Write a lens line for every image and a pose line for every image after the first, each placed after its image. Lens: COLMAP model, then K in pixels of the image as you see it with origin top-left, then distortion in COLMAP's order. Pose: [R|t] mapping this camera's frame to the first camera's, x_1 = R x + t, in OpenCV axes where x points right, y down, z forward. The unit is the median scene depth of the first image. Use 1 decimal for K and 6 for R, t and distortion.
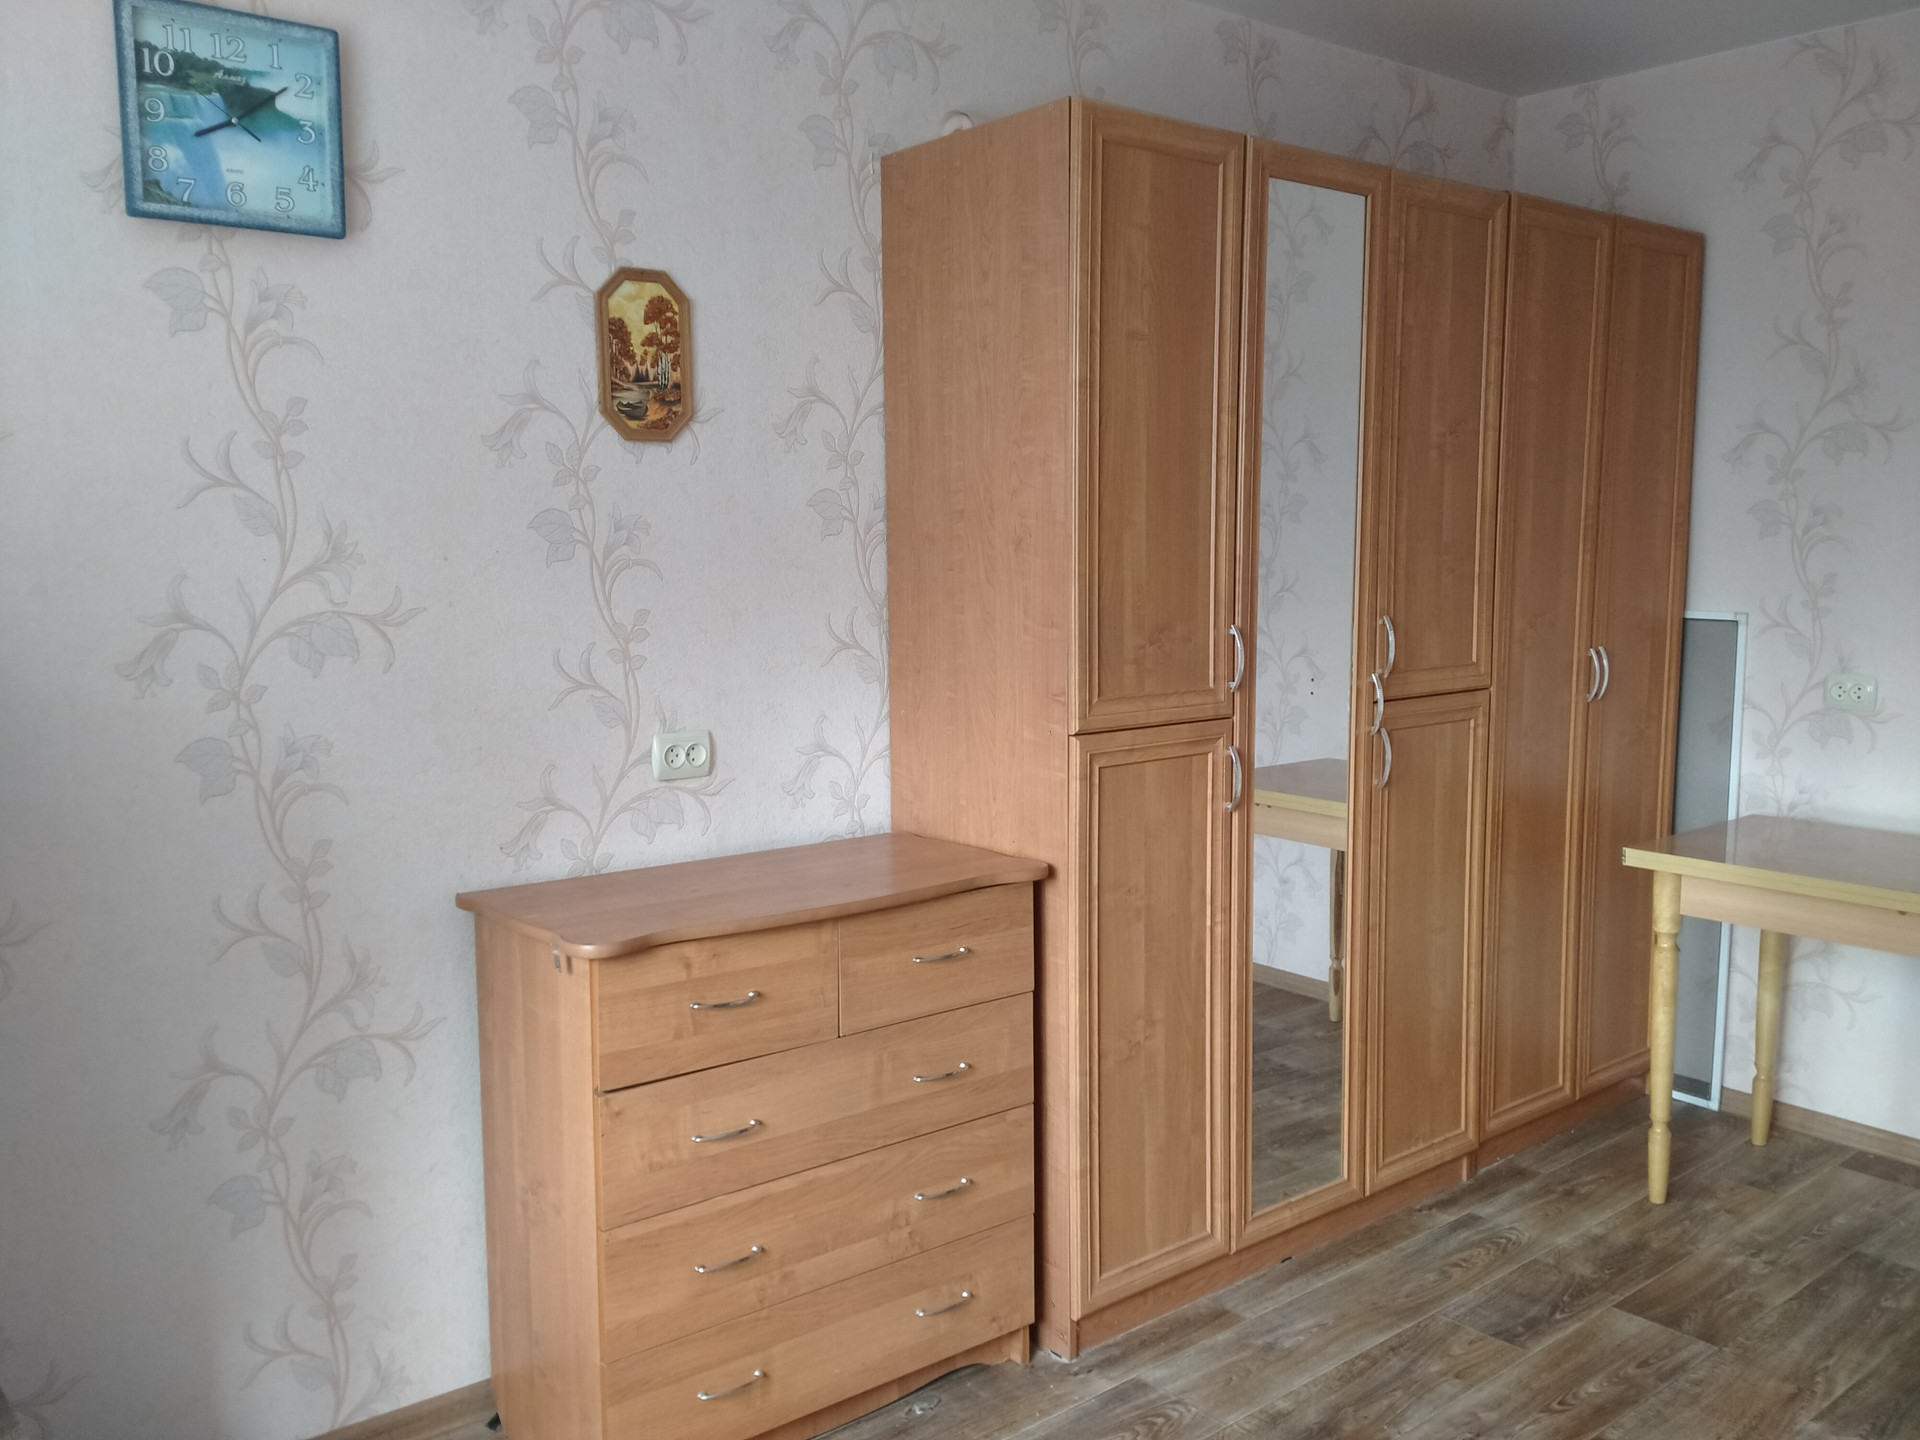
lens RADIAL K [[1550.6, 0, 960.0], [0, 1550.6, 720.0], [0, 0, 1]] dist [0.141886, -0.259991]
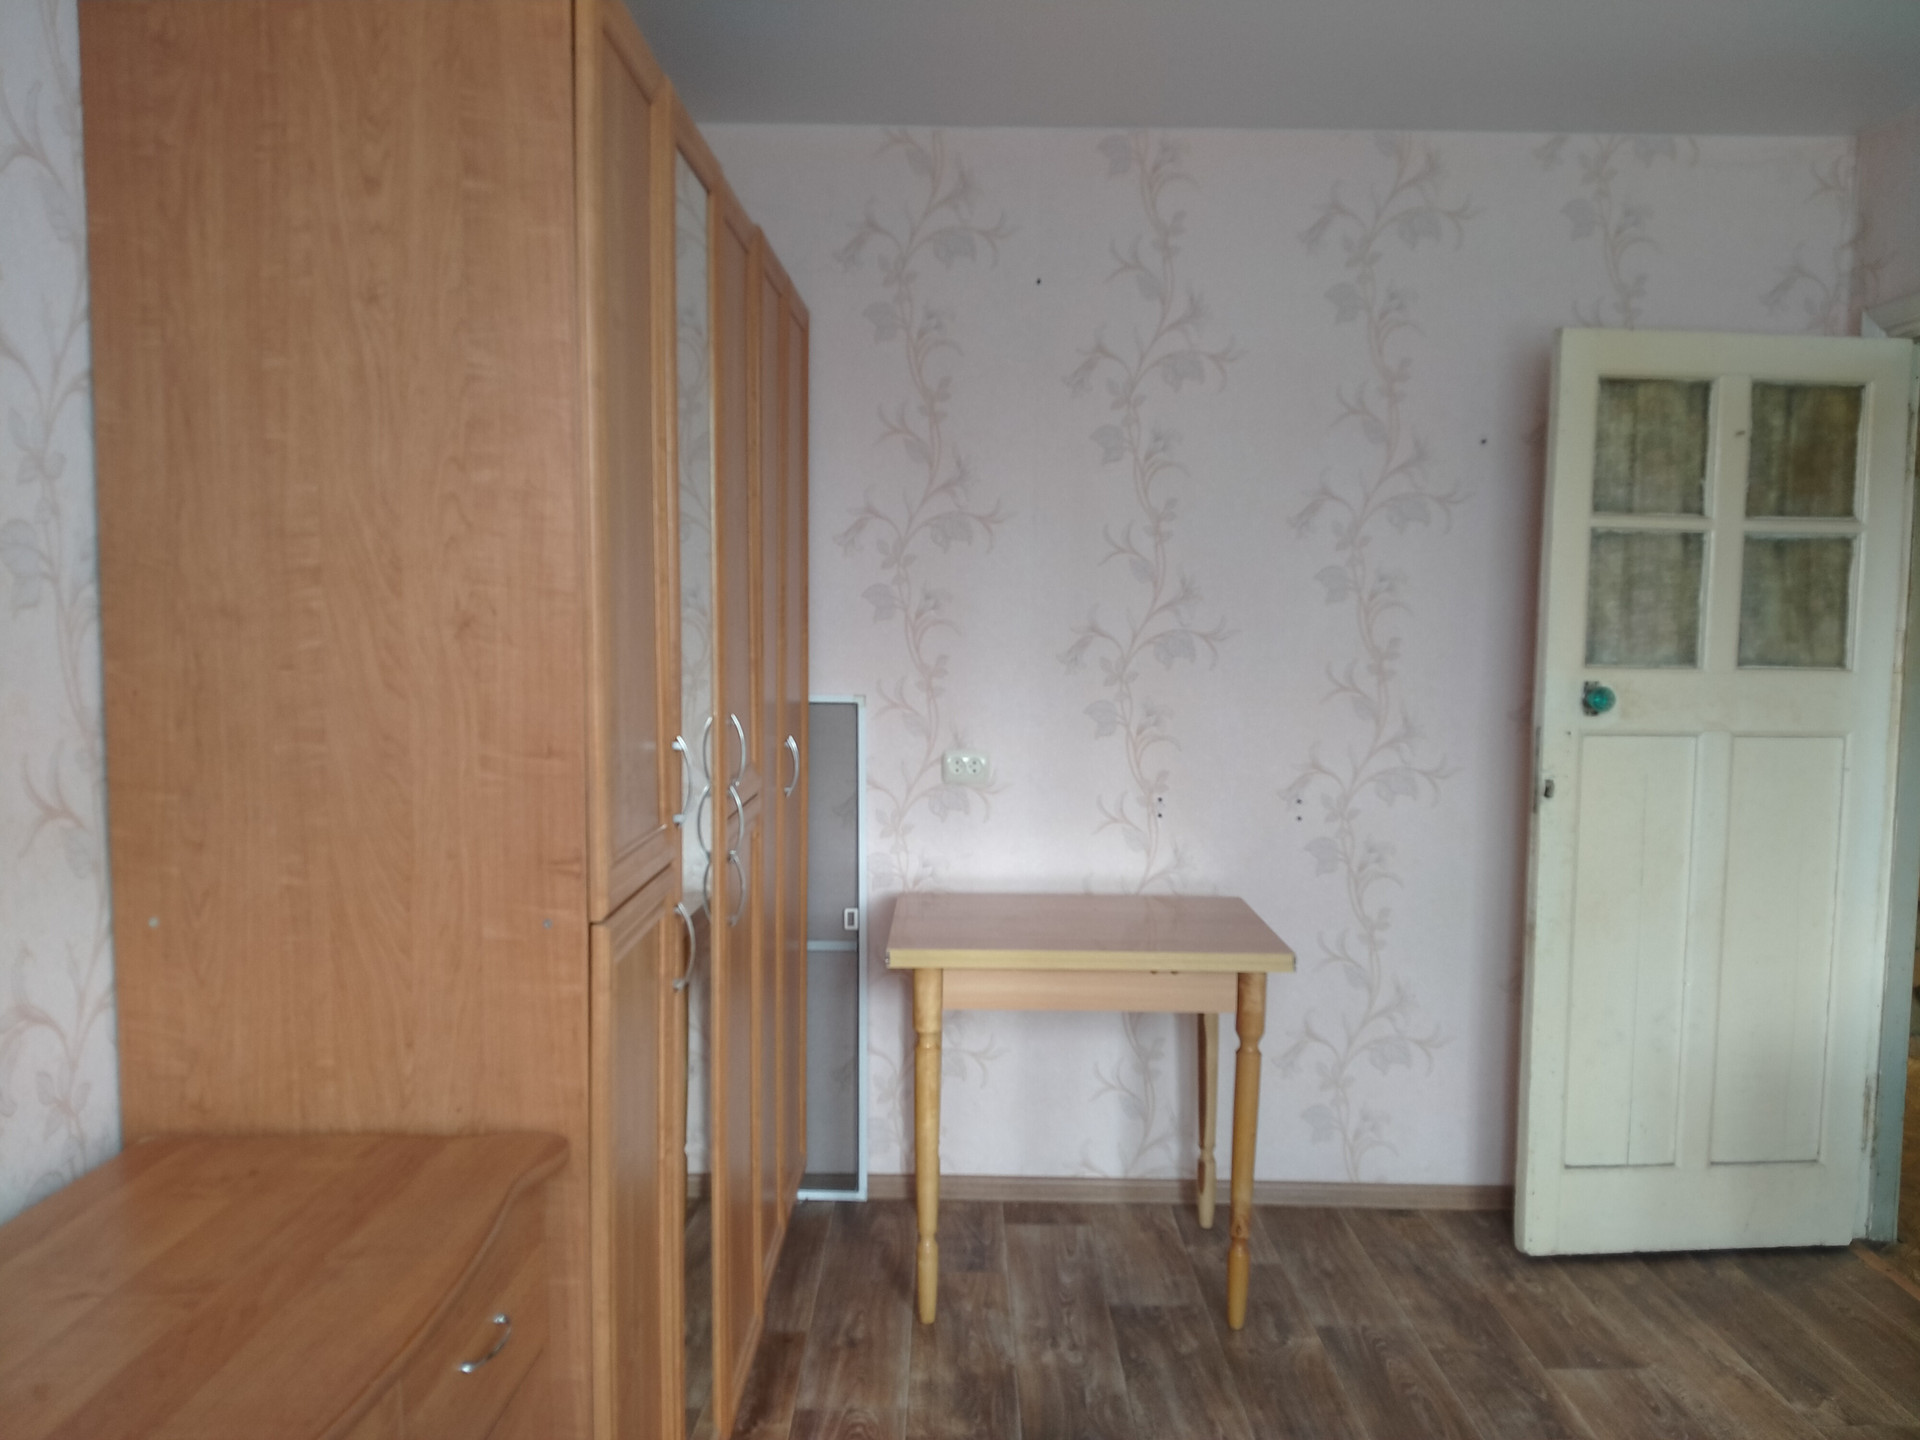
lens RADIAL K [[1550.6, 0, 960.0], [0, 1550.6, 720.0], [0, 0, 1]] dist [0.141886, -0.259991]
pose [[0.634449, -0.045650, 0.771616, -0.245672], [0.080671, 0.996714, -0.007363, -0.042421], [-0.768744, 0.066919, 0.636046, 0.348313]]
